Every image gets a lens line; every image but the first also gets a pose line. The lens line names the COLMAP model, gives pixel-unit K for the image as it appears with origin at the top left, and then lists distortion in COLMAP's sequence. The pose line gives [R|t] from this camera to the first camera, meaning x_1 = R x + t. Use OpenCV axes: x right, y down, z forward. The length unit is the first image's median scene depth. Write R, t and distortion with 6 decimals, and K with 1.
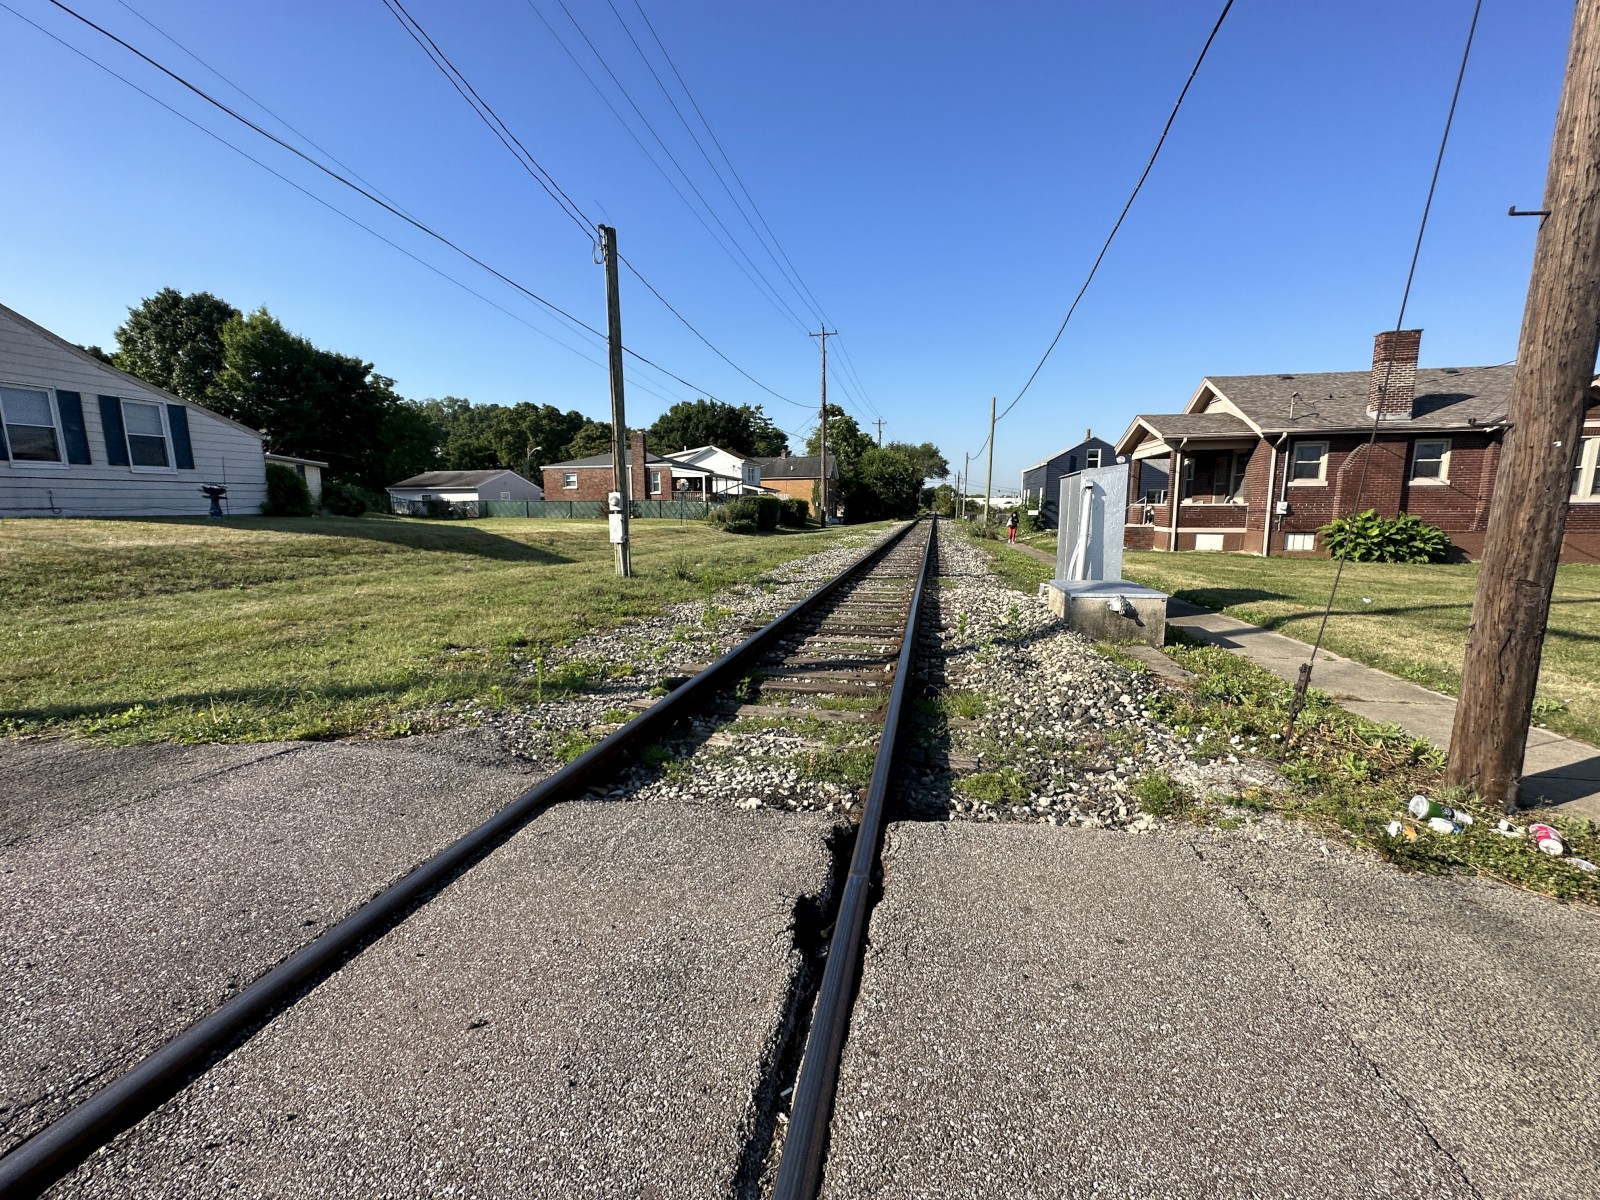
lens RADIAL K [[639.3, 0, 800.0], [0, 639.3, 600.0], [0, 0, 1]] dist [-0.000827, -0.000132]
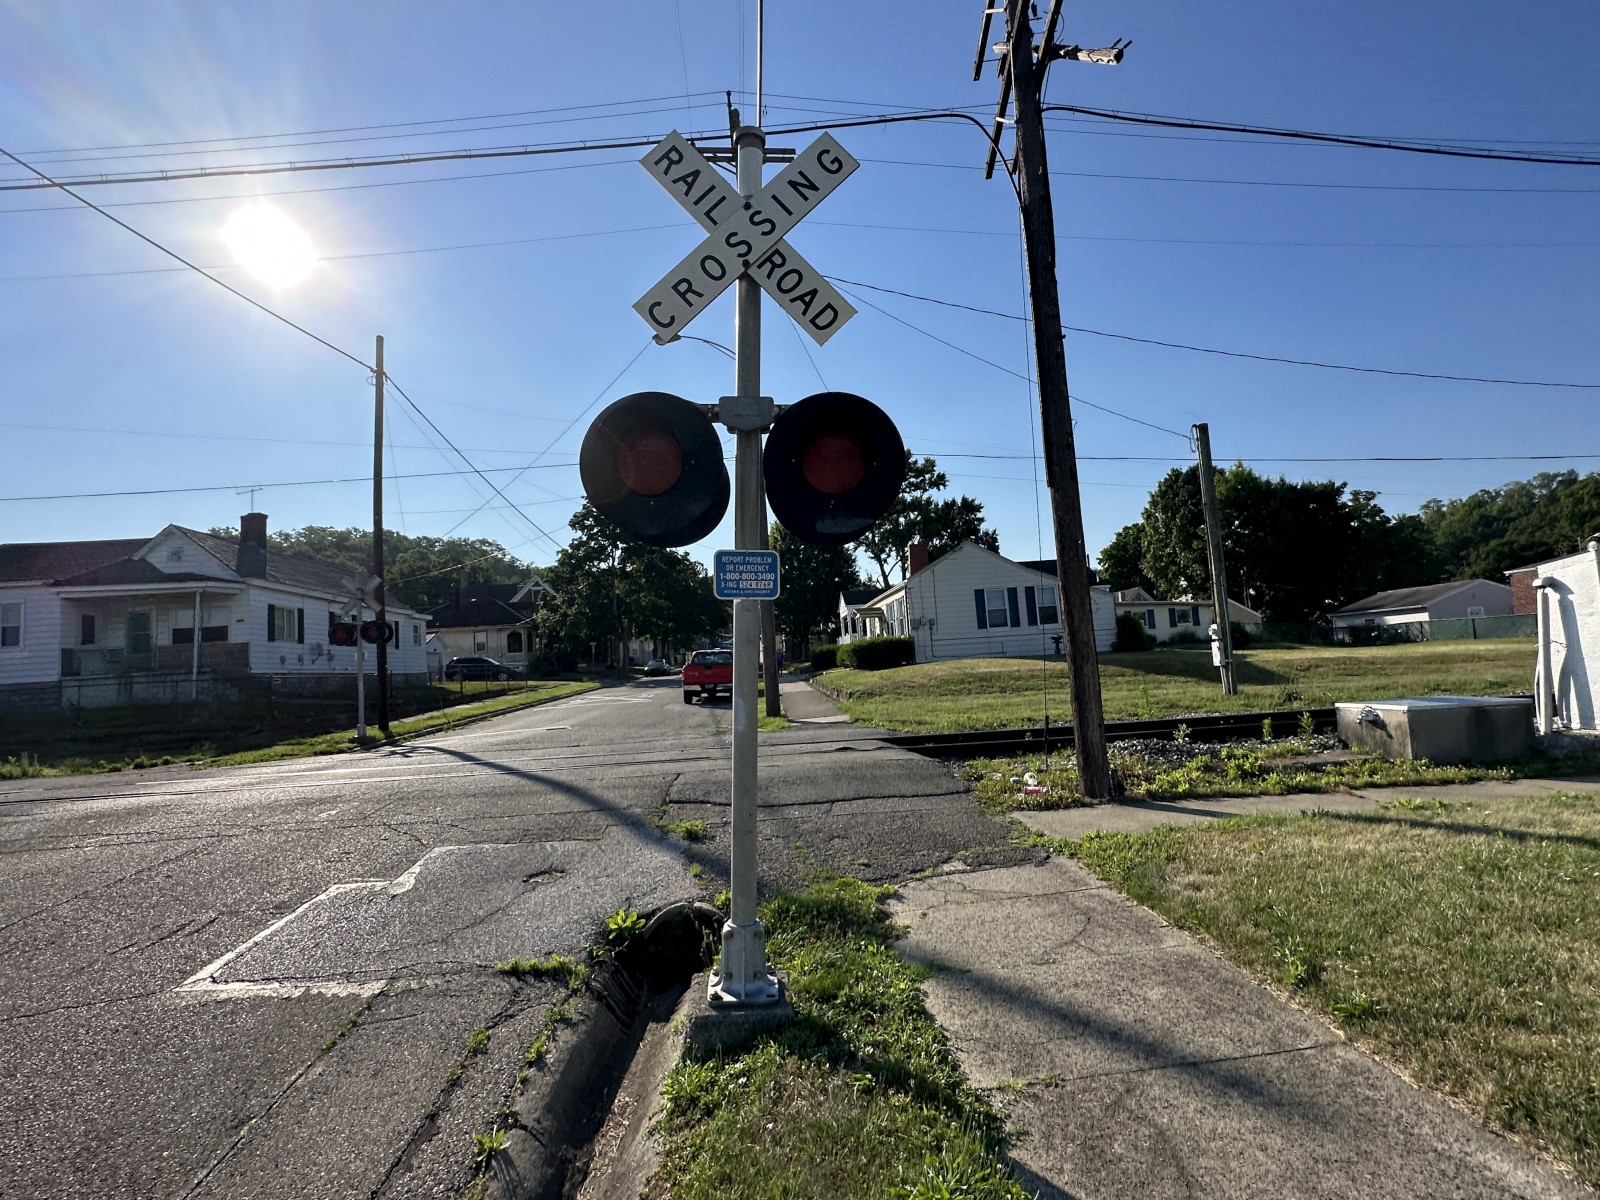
lens RADIAL K [[742.9, 0, 800.0], [0, 742.9, 600.0], [0, 0, 1]] dist [-0.002557, 0.000838]
pose [[0.260690, -0.102427, -0.959974, 0.546982], [-0.082551, 0.988349, -0.127872, 0.019861], [0.961887, 0.112582, 0.249198, -0.072131]]
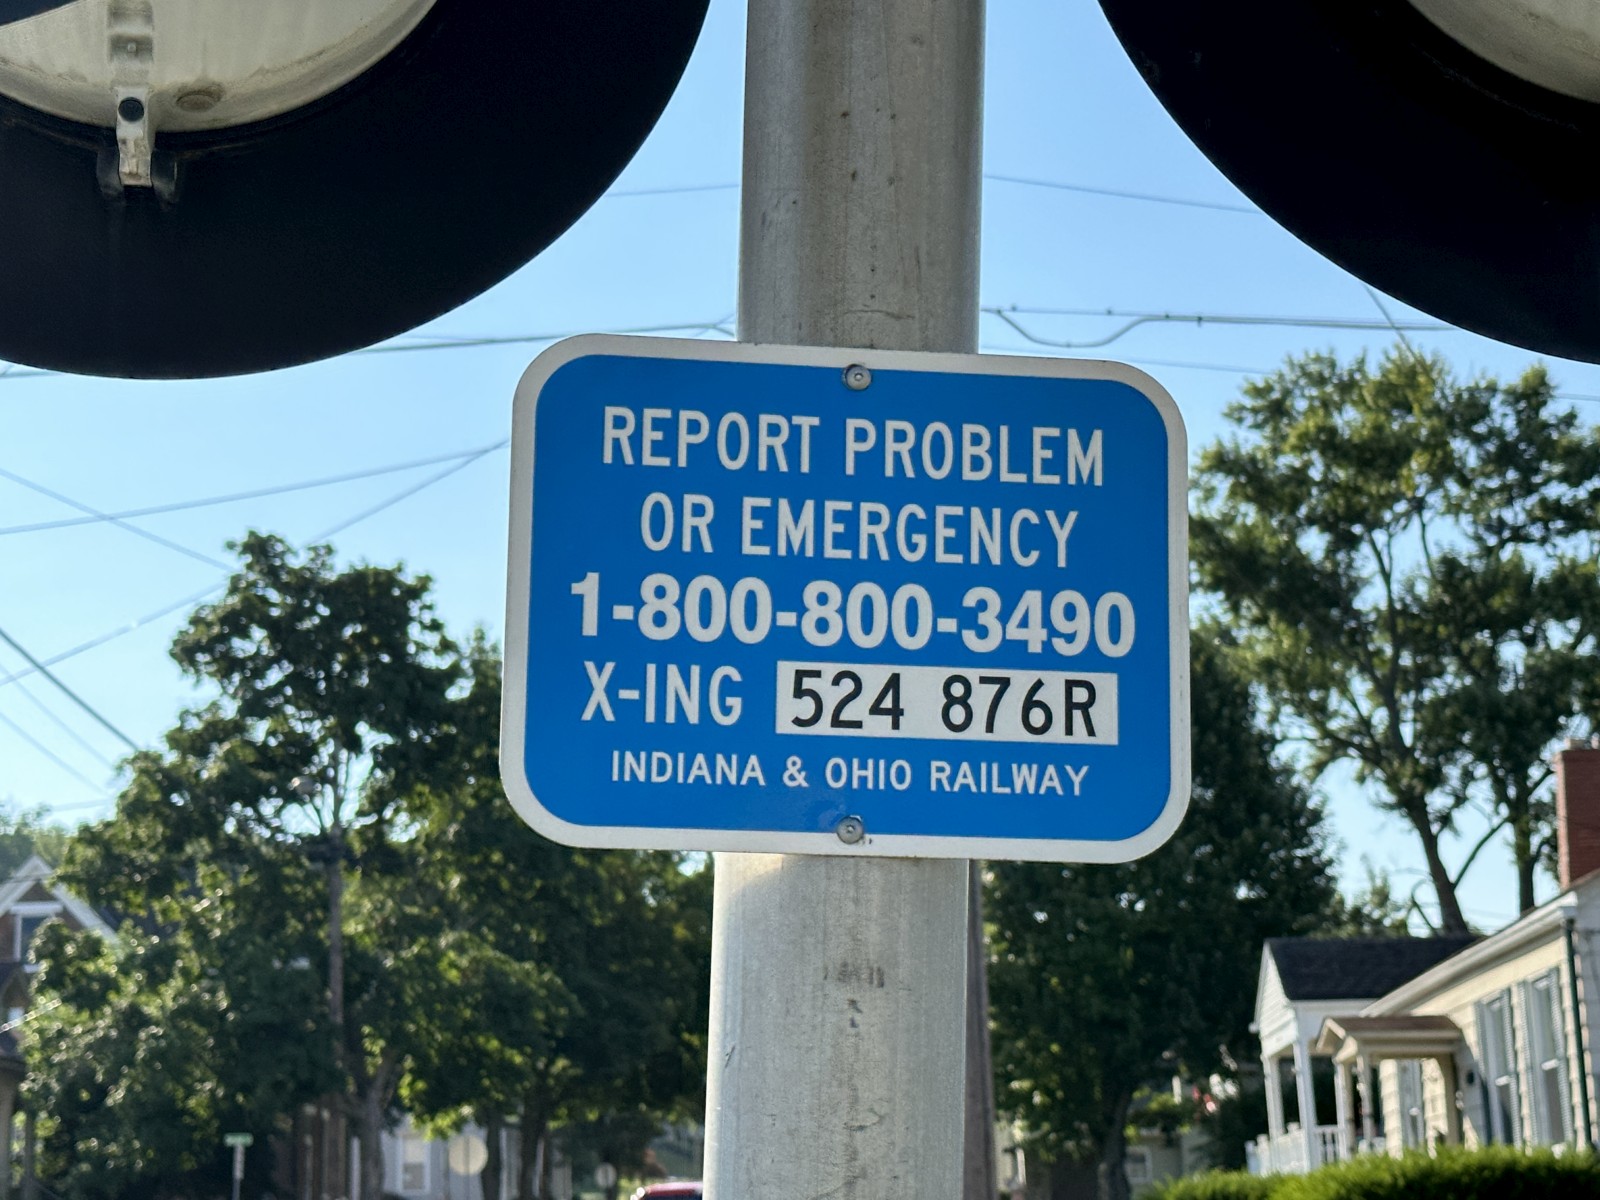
lens RADIAL K [[2912.3, 0, 803.1], [0, 2912.3, 556.1], [0, 0, 1]] dist [0.153243, -0.080430]
pose [[0.171114, -0.235557, -0.956678, 0.439462], [-0.115232, 0.959550, -0.256875, 0.008847], [0.978489, 0.154195, 0.137049, -0.051497]]
